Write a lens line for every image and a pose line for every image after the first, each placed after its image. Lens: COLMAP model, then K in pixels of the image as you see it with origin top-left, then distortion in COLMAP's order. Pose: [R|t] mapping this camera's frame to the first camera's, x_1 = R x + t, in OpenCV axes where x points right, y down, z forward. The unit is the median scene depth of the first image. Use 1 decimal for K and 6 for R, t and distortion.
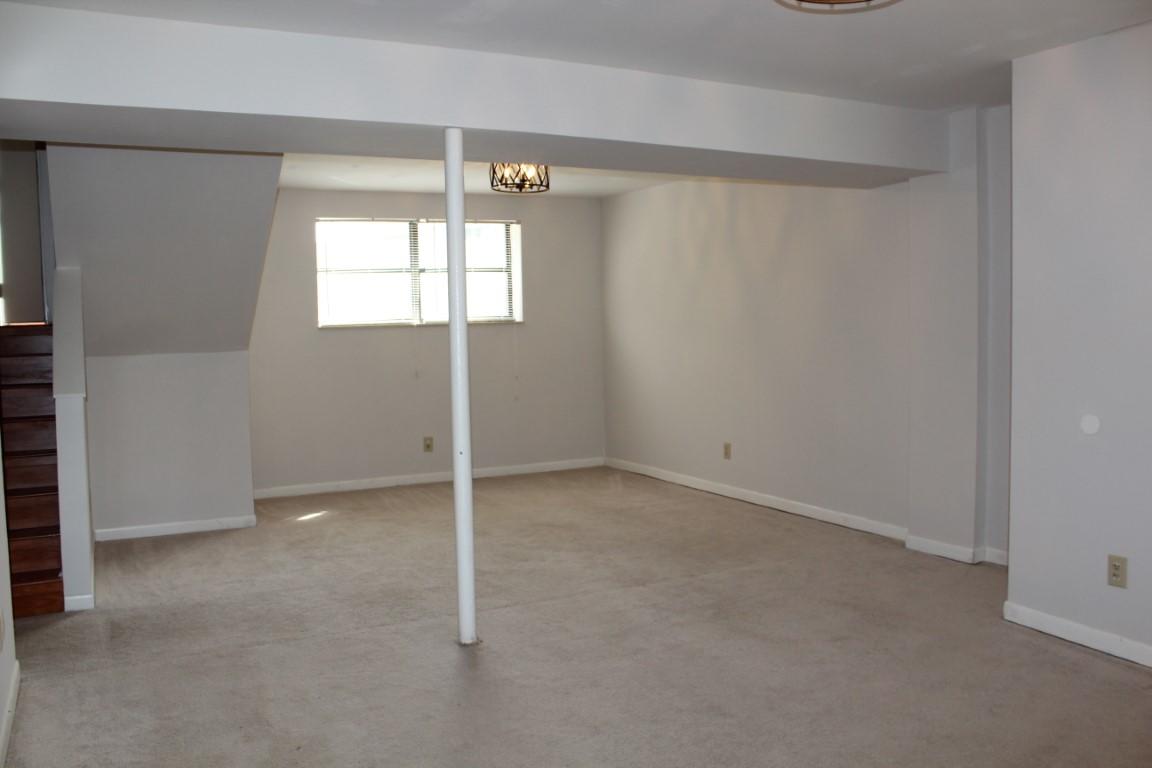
lens RADIAL K [[991.3, 0, 582.5], [0, 991.3, 383.1], [0, 0, 1]] dist [-0.145464, 0.138282]
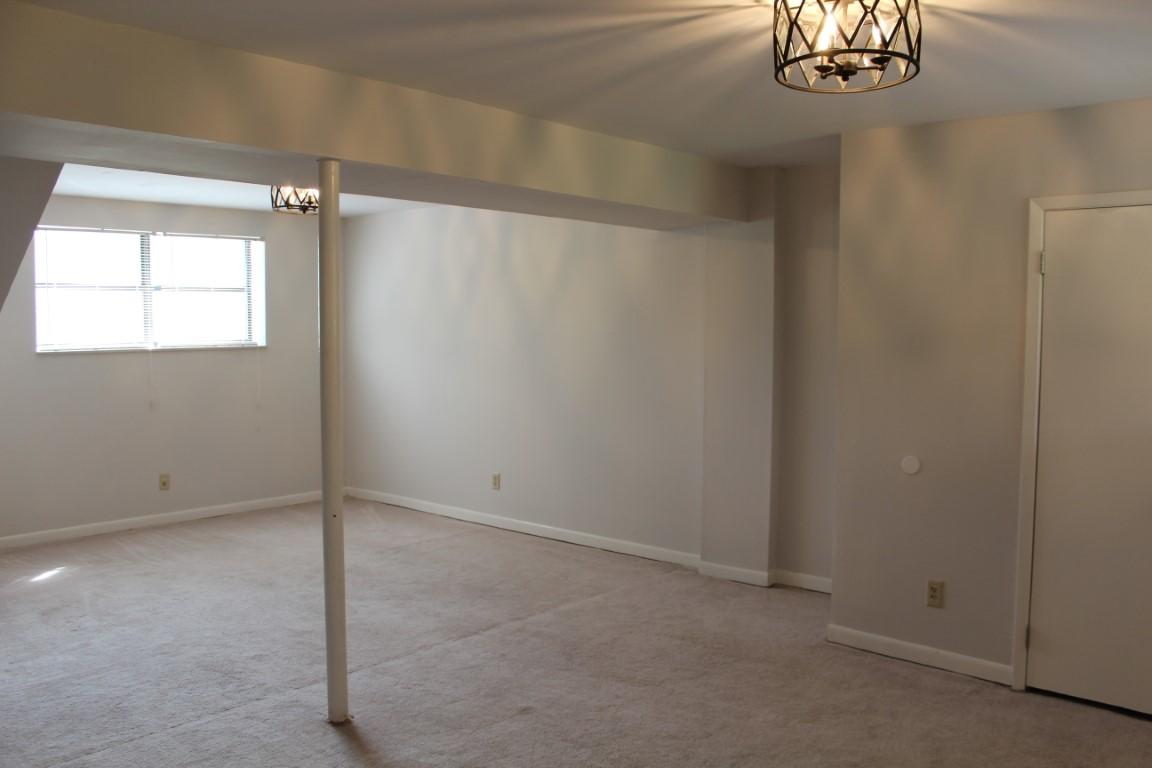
lens RADIAL K [[991.3, 0, 582.5], [0, 991.3, 383.1], [0, 0, 1]] dist [-0.145464, 0.138282]
pose [[0.932200, -0.002087, 0.361938, -0.131806], [0.003040, 0.999993, -0.002064, -0.027658], [-0.361931, 0.003025, 0.932200, 0.039862]]
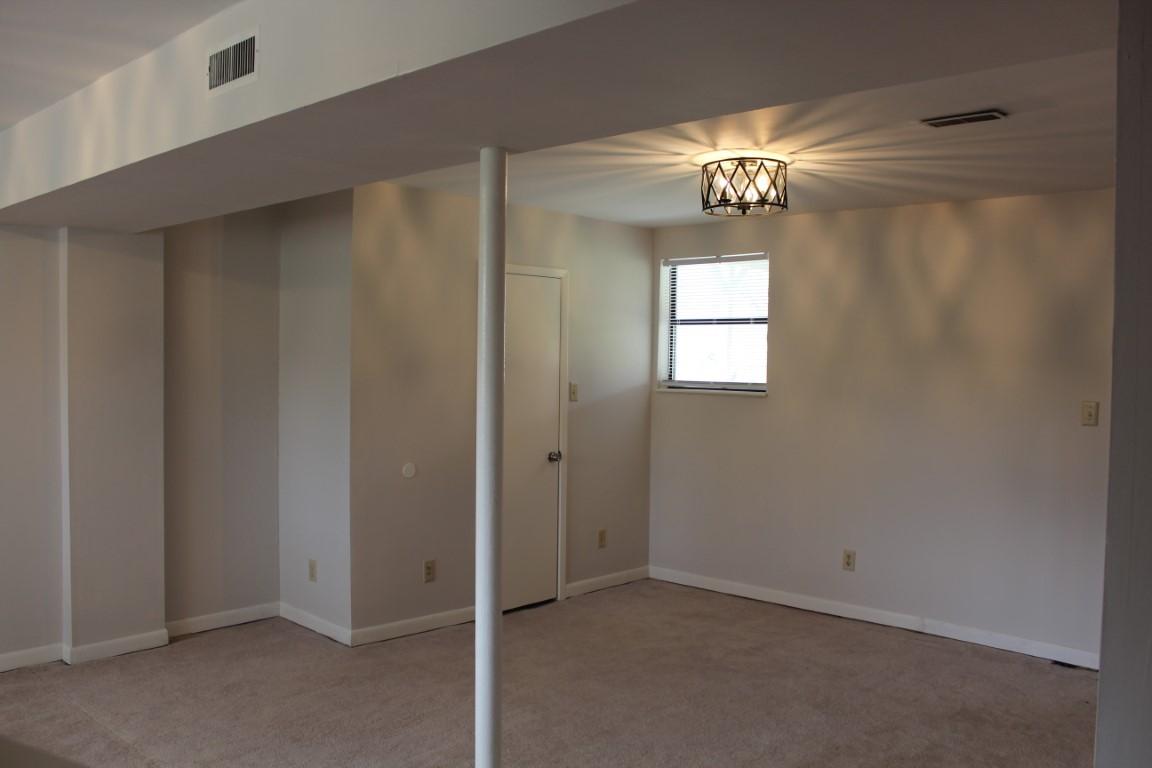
lens RADIAL K [[991.3, 0, 582.5], [0, 991.3, 383.1], [0, 0, 1]] dist [-0.145464, 0.138282]
pose [[-0.332217, -0.016293, 0.943062, -0.459073], [0.054269, 0.997864, 0.036358, -0.062342], [-0.941640, 0.063258, -0.330623, 0.655747]]
